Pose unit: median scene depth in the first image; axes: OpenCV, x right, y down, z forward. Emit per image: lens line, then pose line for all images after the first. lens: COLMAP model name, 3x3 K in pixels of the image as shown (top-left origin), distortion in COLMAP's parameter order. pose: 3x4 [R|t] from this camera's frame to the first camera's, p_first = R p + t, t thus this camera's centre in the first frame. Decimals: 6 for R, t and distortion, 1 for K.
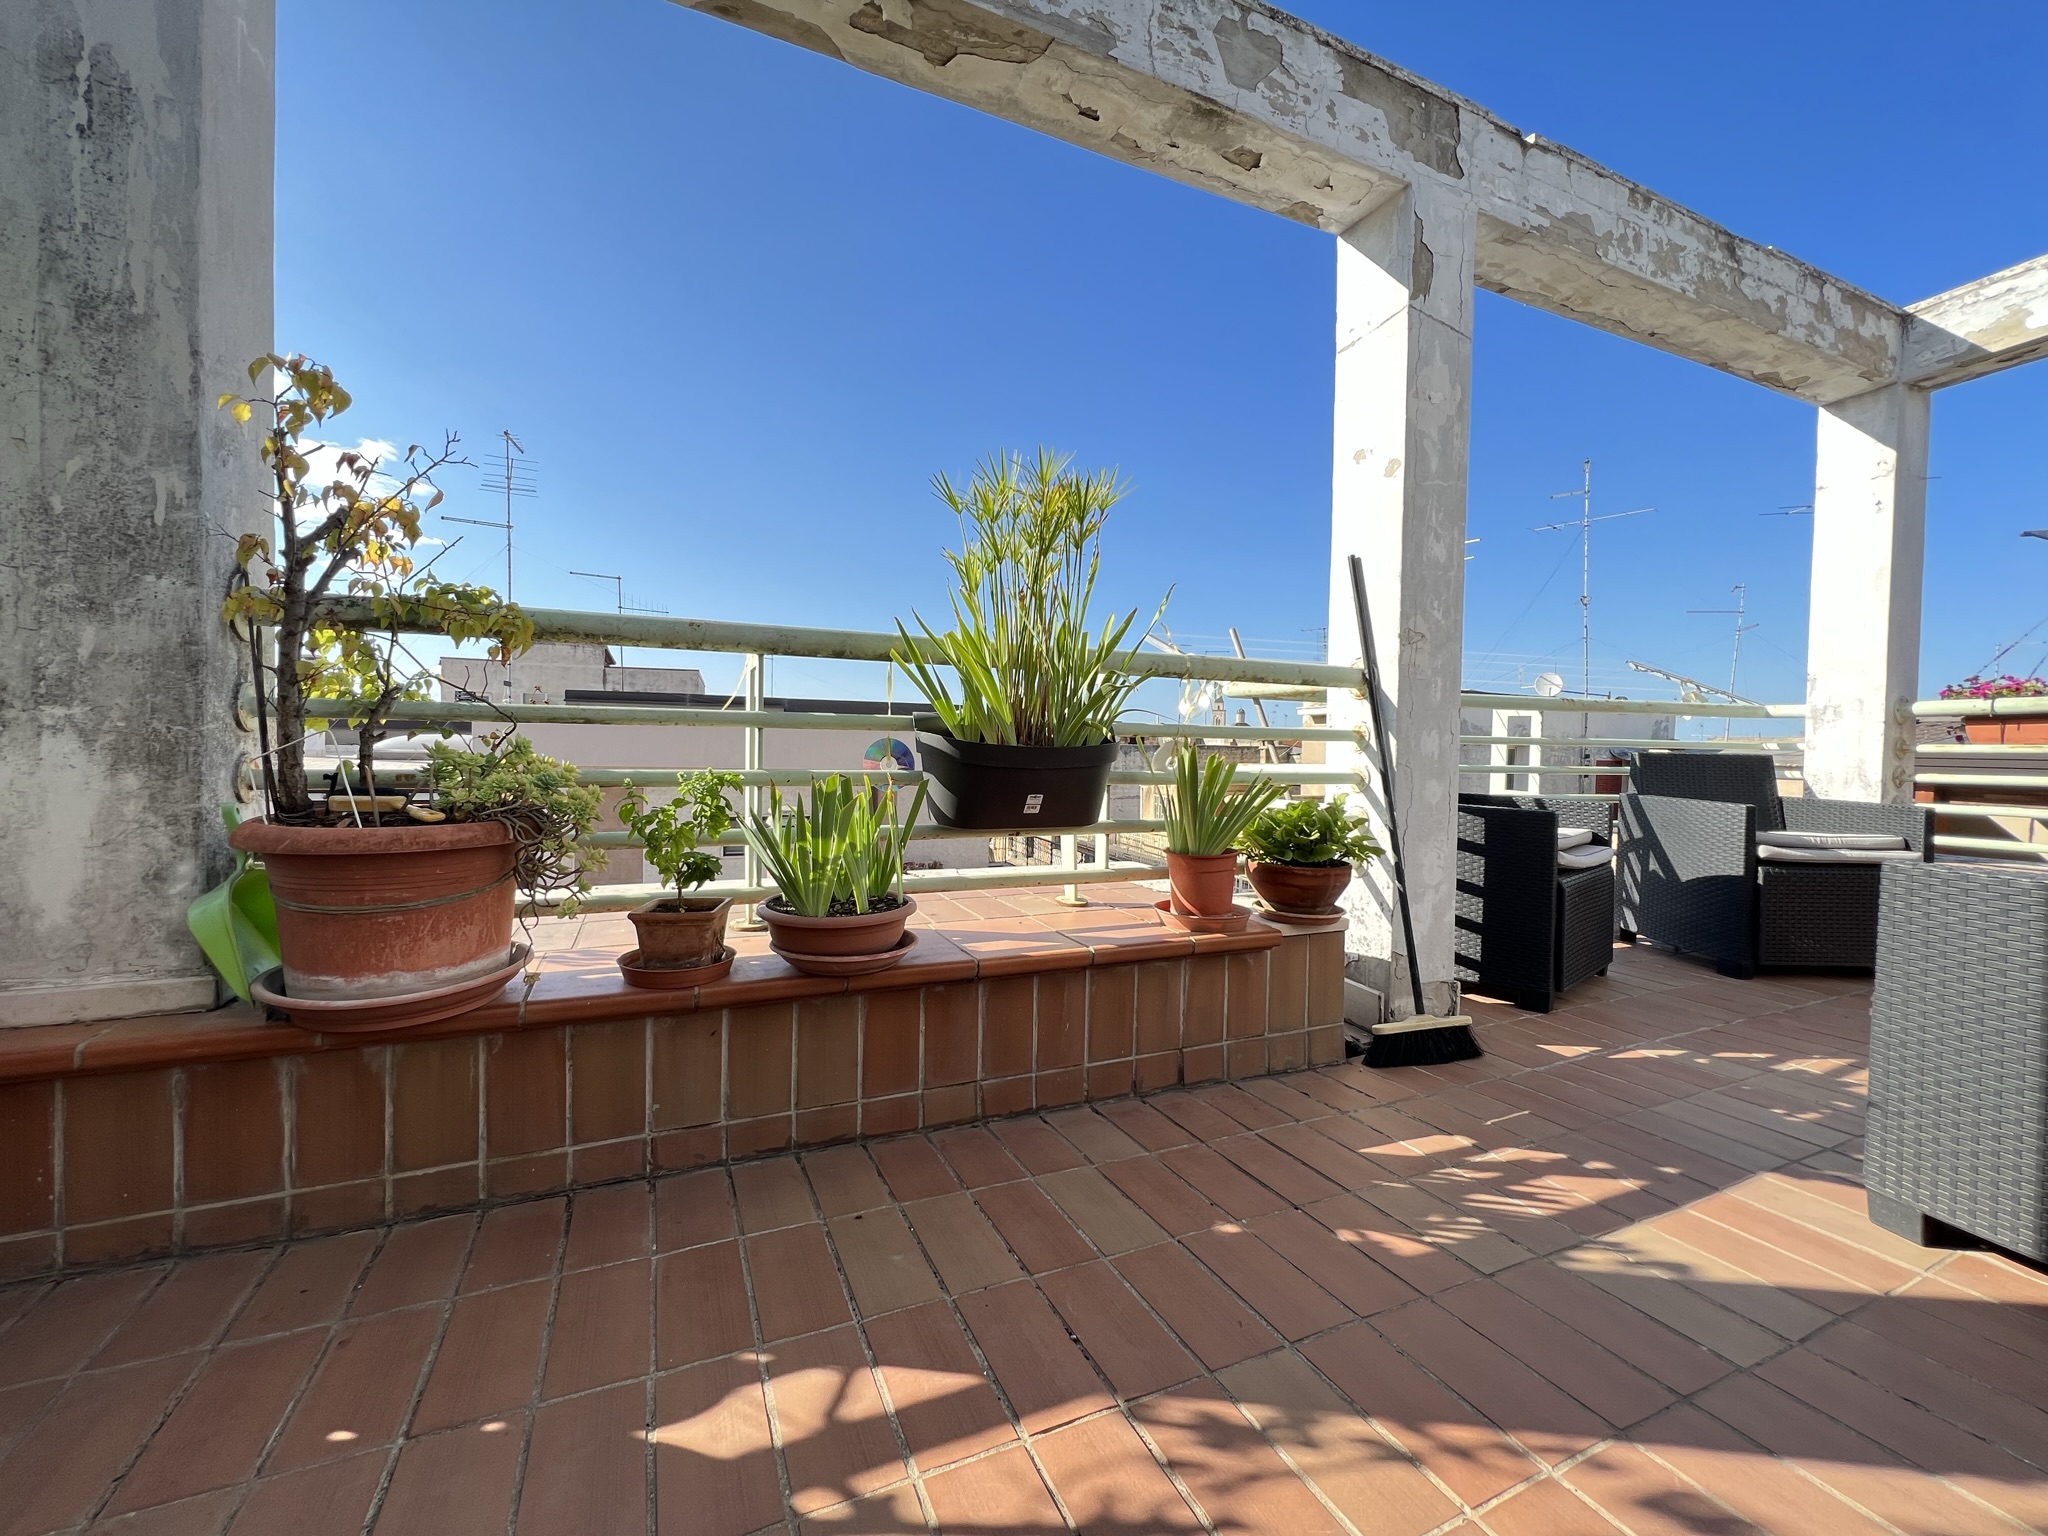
lens RADIAL K [[825.9, 0, 1025.6], [0, 825.9, 774.4], [0, 0, 1]] dist [0.005901, -0.000518]
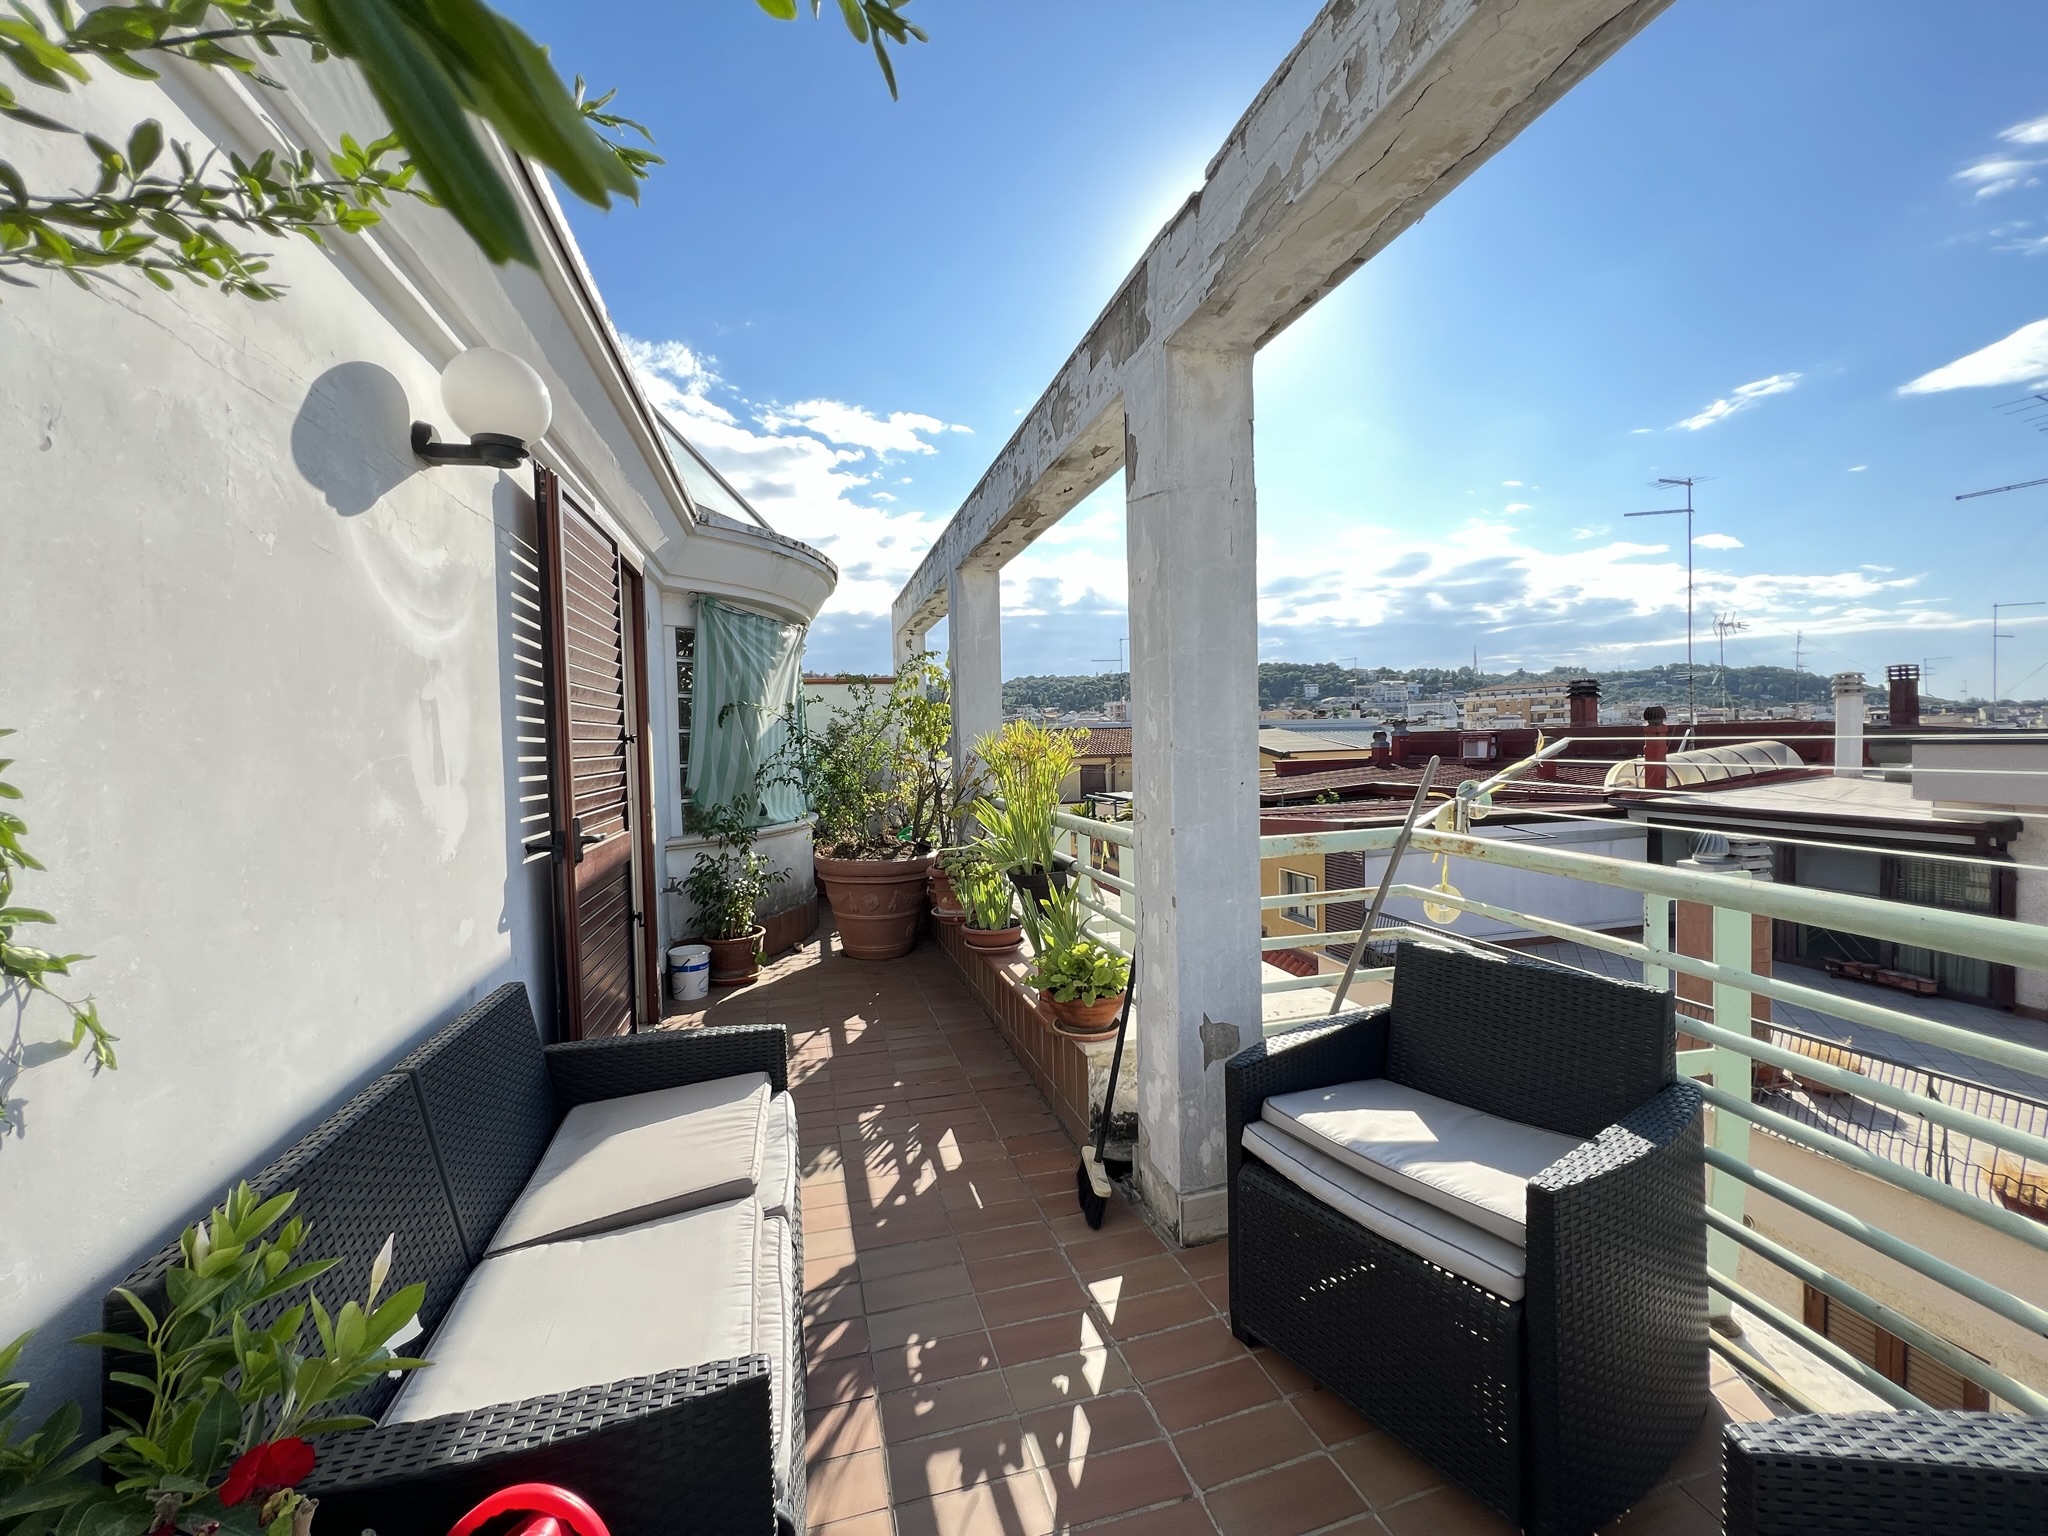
lens RADIAL K [[825.9, 0, 1041.6], [0, 825.9, 767.5], [0, 0, 1]] dist [0.005901, -0.000518]
pose [[-0.135670, 0.018575, -0.990580, 2.398700], [0.000227, 0.999825, 0.018717, -0.396647], [0.990754, 0.002315, -0.135650, 1.629635]]
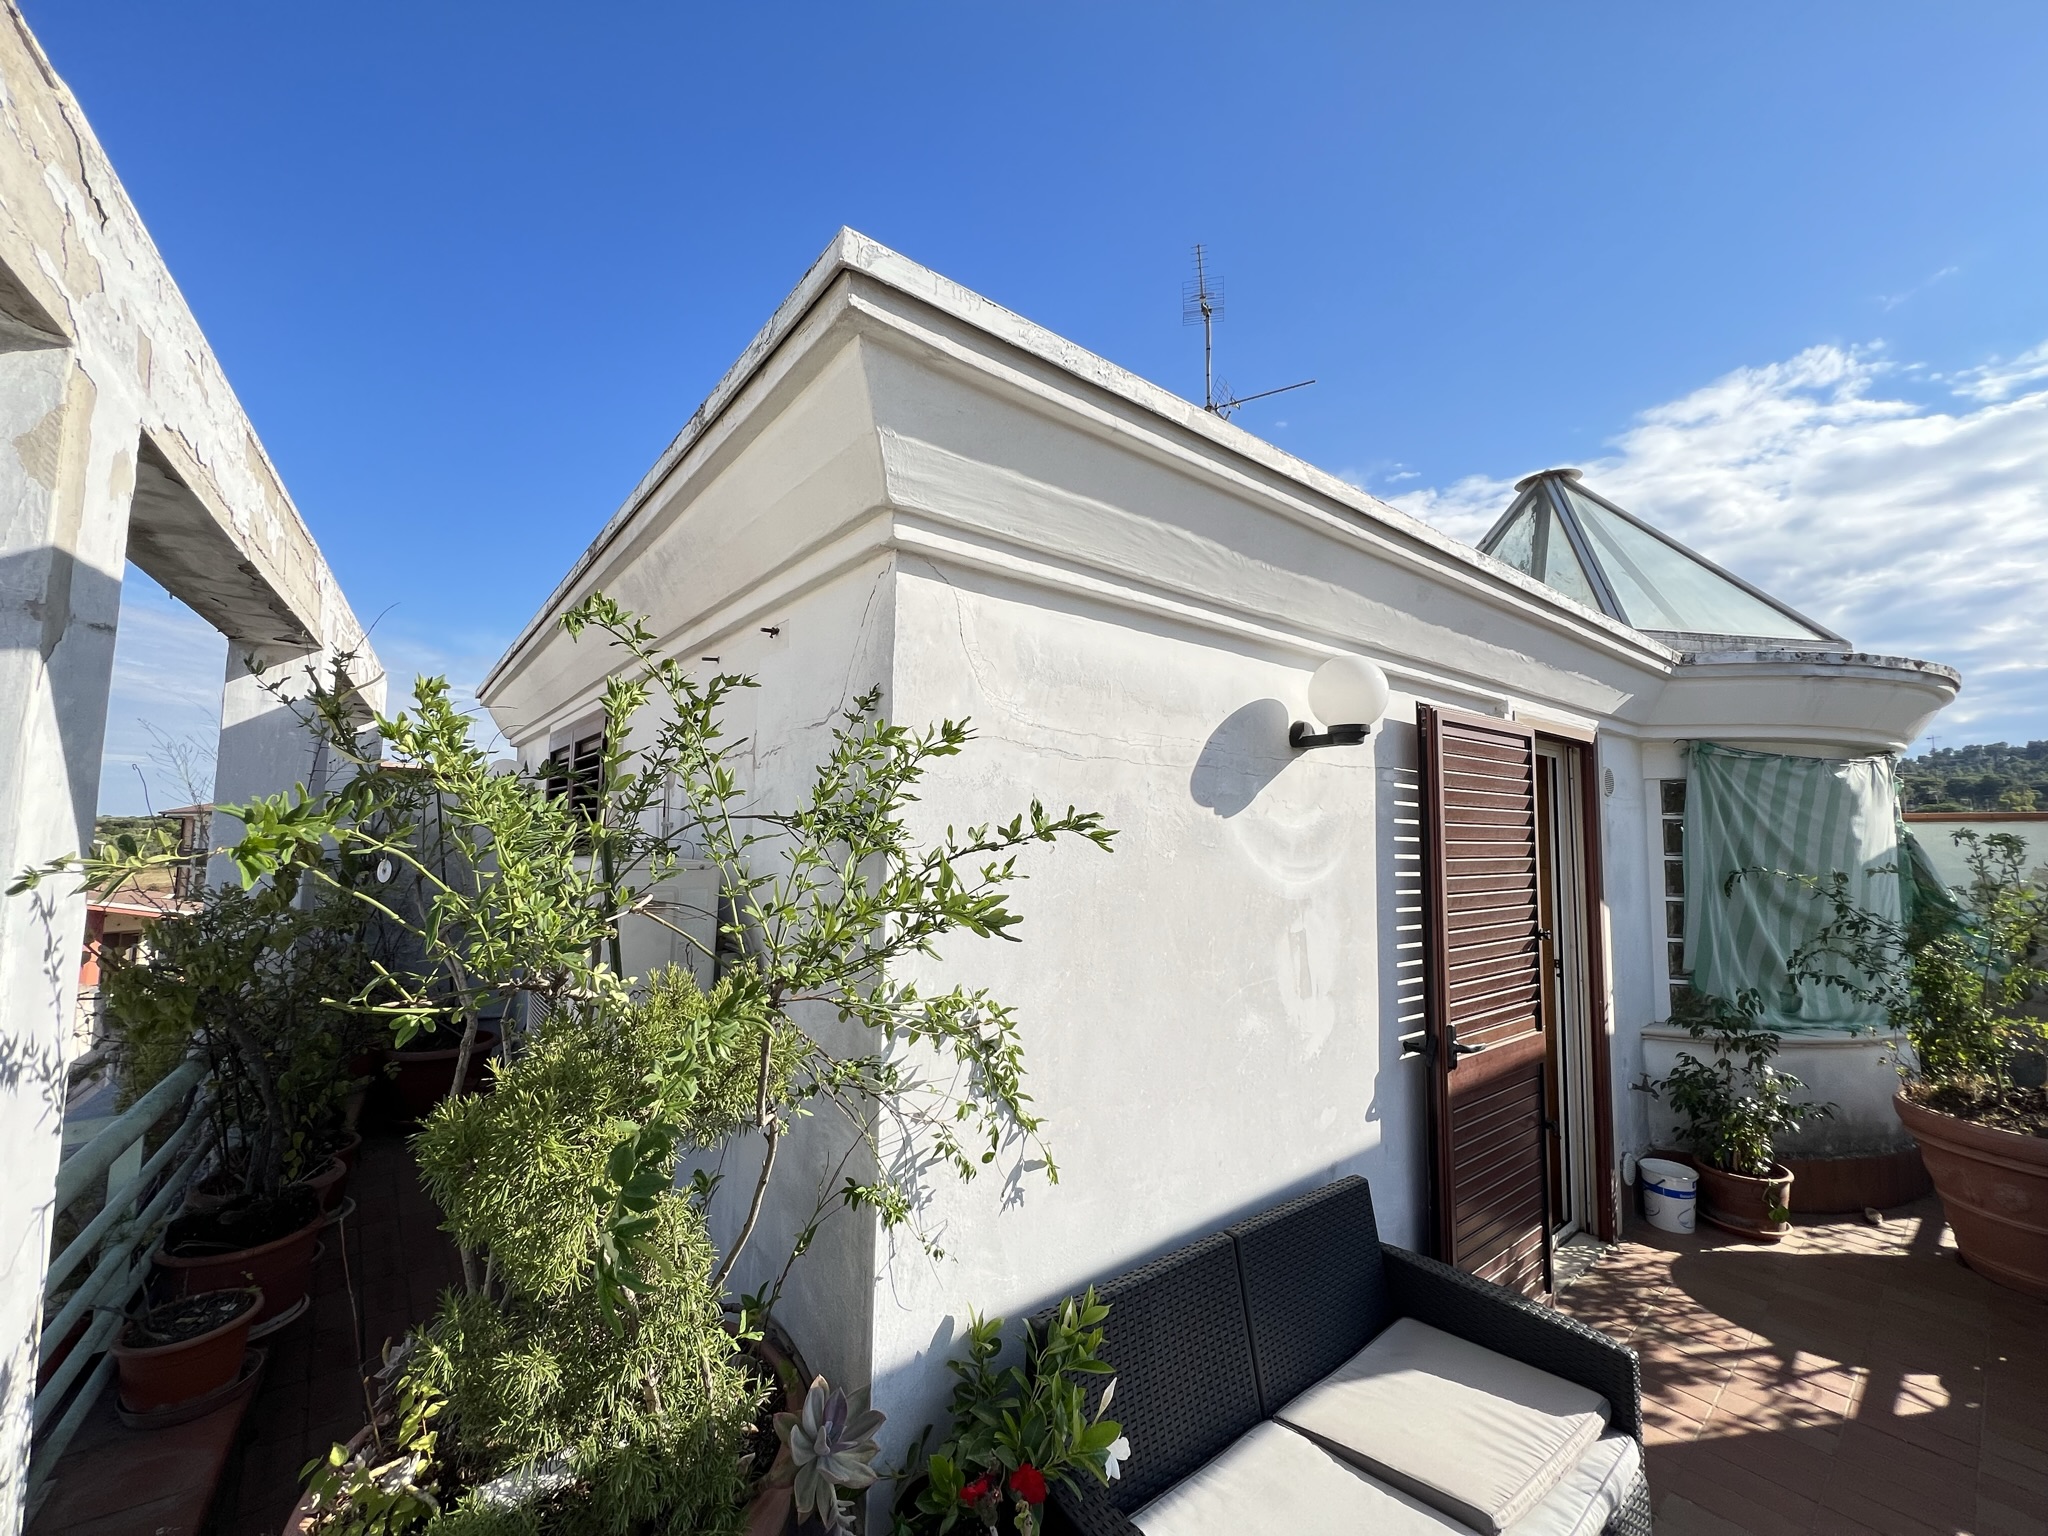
lens RADIAL K [[825.9, 0, 1021.1], [0, 825.9, 771.6], [0, 0, 1]] dist [0.005901, -0.000518]
pose [[-0.967758, -0.048491, -0.247171, 2.229584], [-0.034016, 0.997465, -0.062502, -0.666073], [0.249575, -0.052079, -0.966954, 1.991436]]
